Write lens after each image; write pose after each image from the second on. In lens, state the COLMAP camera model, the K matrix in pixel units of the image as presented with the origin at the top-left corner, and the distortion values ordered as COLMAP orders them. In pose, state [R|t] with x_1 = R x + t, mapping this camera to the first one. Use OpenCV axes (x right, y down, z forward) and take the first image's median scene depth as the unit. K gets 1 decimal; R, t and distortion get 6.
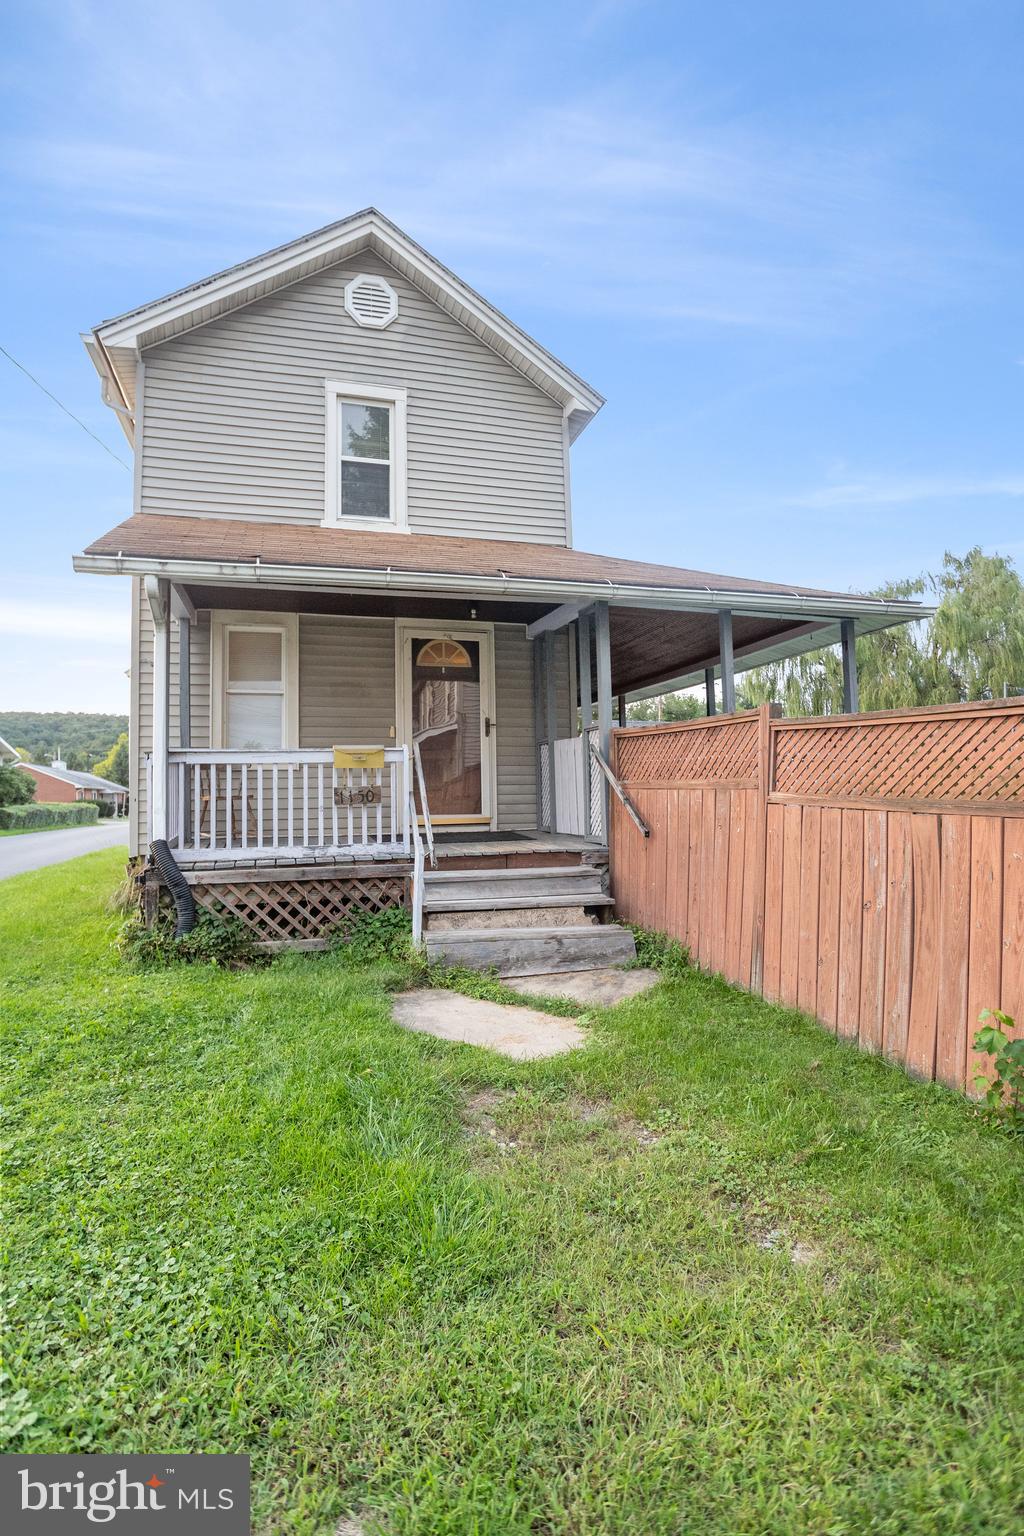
lens RADIAL K [[745.8, 0, 500.6], [0, 745.8, 773.1], [0, 0, 1]] dist [-0.028906, 0.010797]
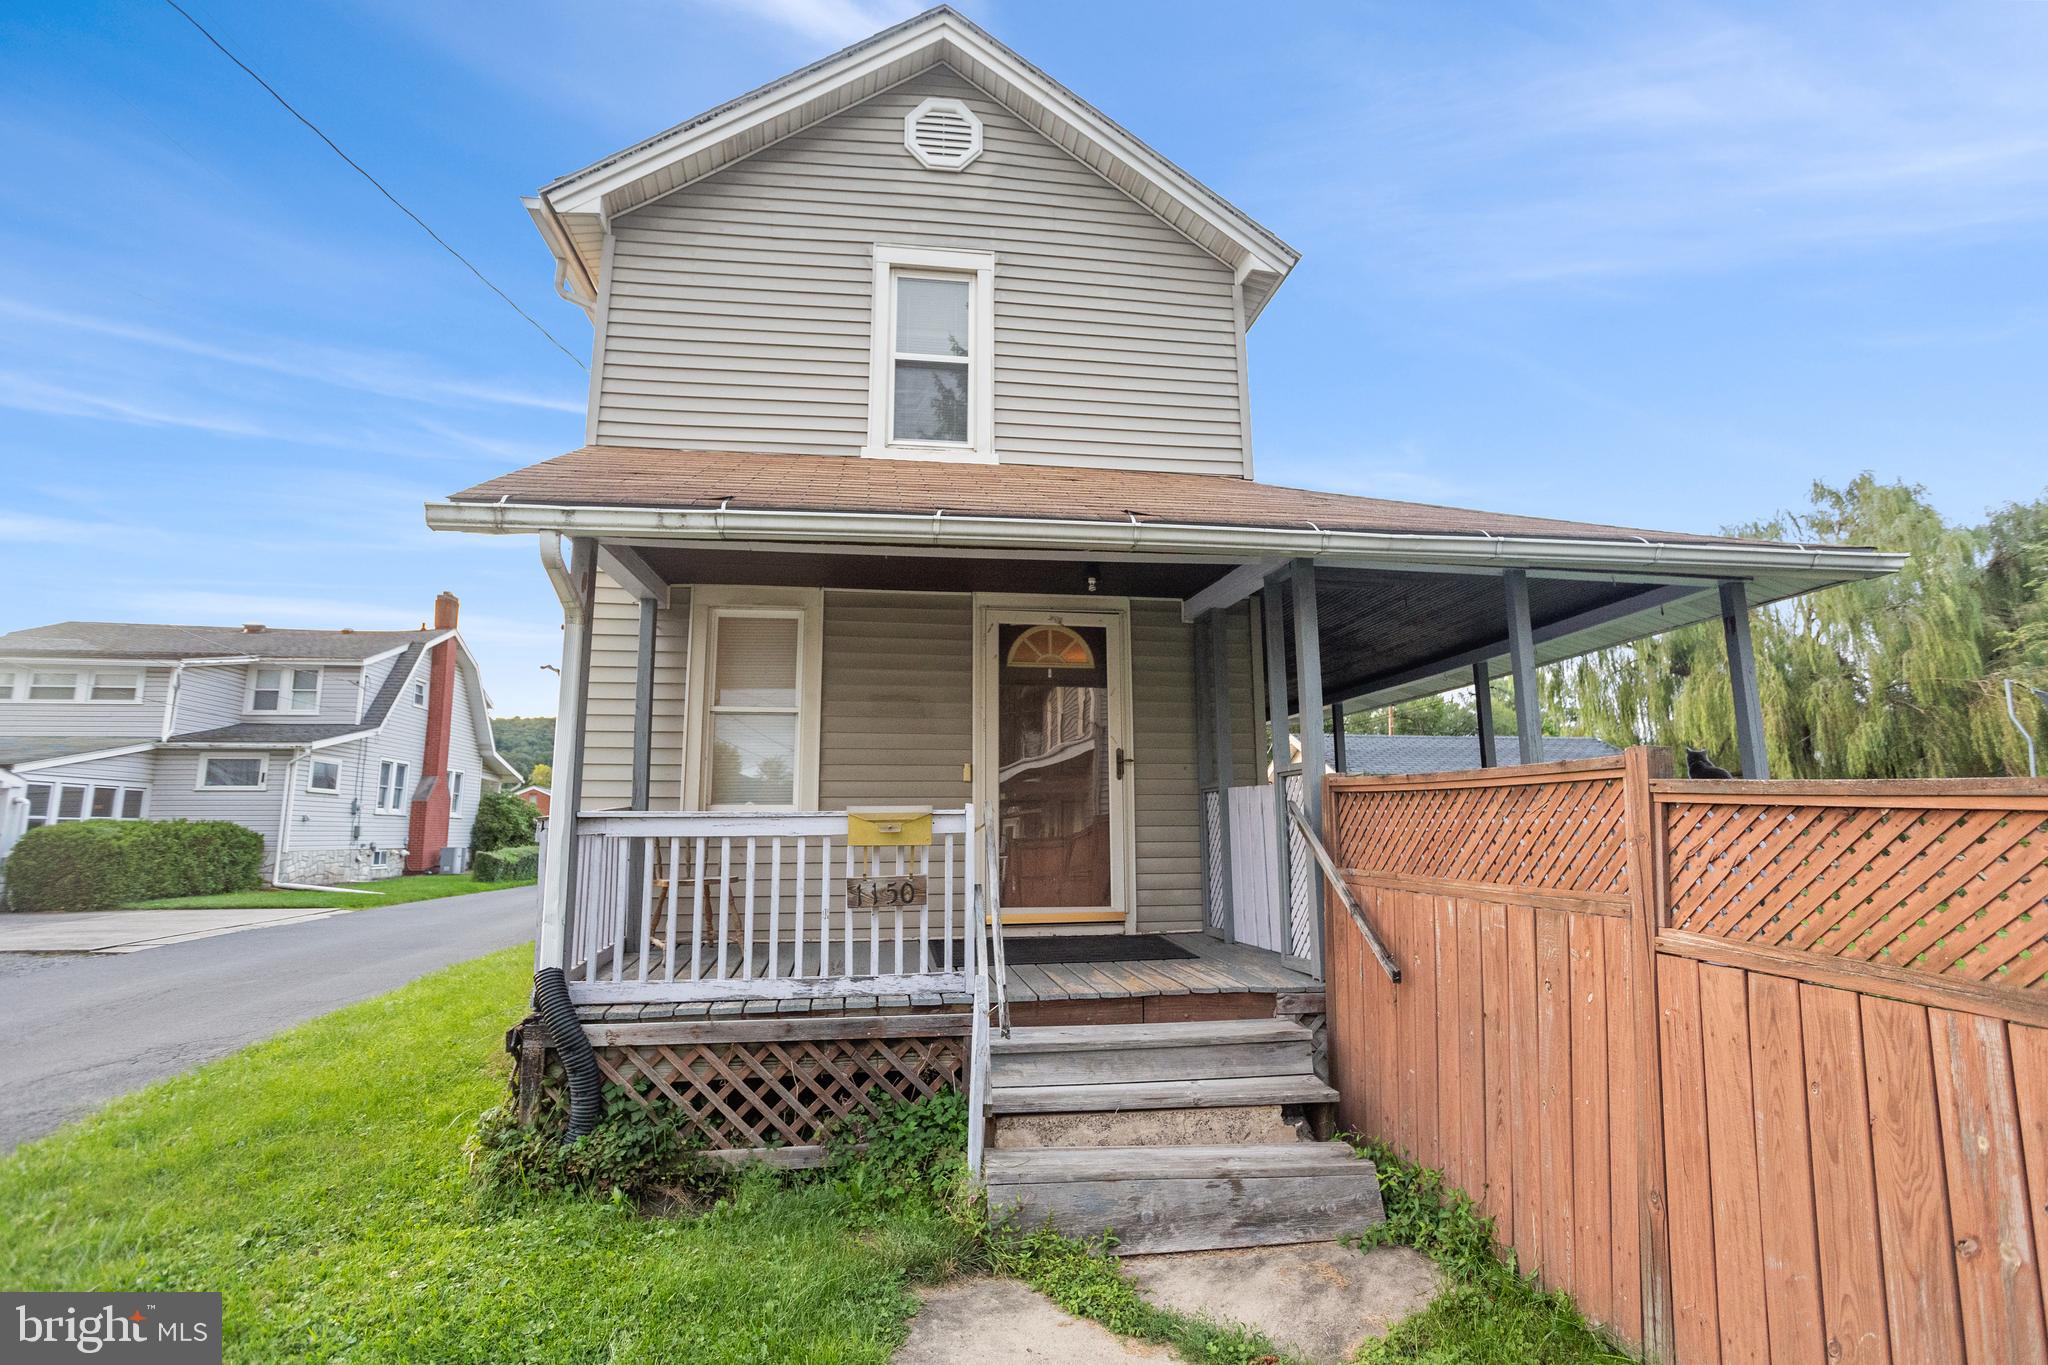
lens RADIAL K [[994.4, 0, 1056.4], [0, 994.4, 674.2], [0, 0, 1]] dist [-0.028906, 0.010797]
pose [[0.993650, -0.009801, -0.112085, 0.026942], [-0.003933, 0.992564, -0.121661, -0.039712], [0.112444, 0.121329, 0.986223, 0.193697]]
